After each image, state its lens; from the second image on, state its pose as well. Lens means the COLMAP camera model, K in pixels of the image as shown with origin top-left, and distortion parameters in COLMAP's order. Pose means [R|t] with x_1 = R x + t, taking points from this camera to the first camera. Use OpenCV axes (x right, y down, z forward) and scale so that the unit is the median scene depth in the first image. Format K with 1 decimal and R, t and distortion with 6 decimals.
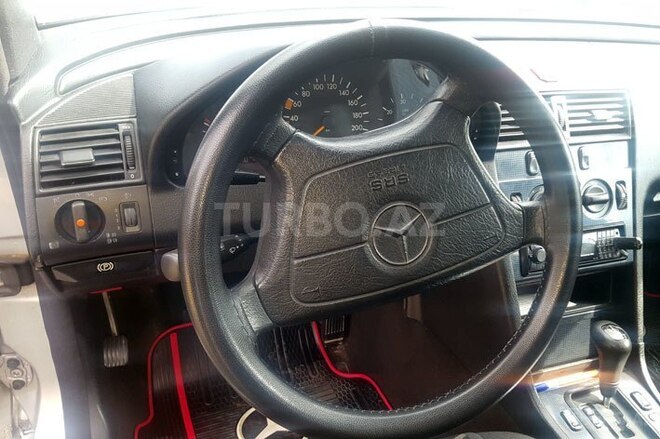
lens RADIAL K [[534.7, 0, 330.1], [0, 534.7, 216.3], [0, 0, 1]] dist [0.012877, -0.032357]
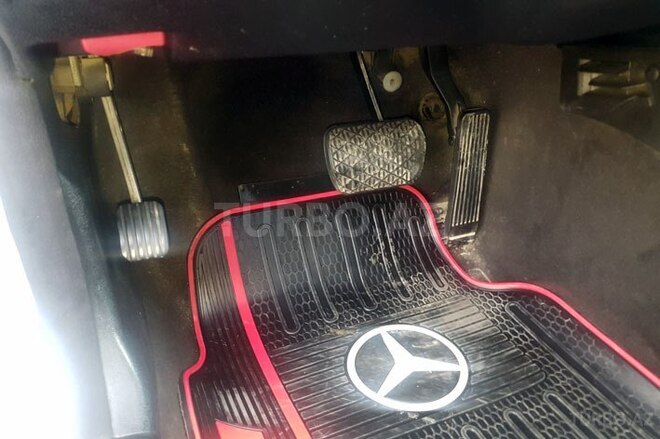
lens RADIAL K [[534.7, 0, 330.2], [0, 534.7, 223.0], [0, 0, 1]] dist [0.012877, -0.032357]
pose [[0.999454, -0.022539, 0.024140, -0.182678], [0.019468, 0.992502, 0.120670, 0.144235], [-0.026679, -0.120134, 0.992399, 0.384299]]
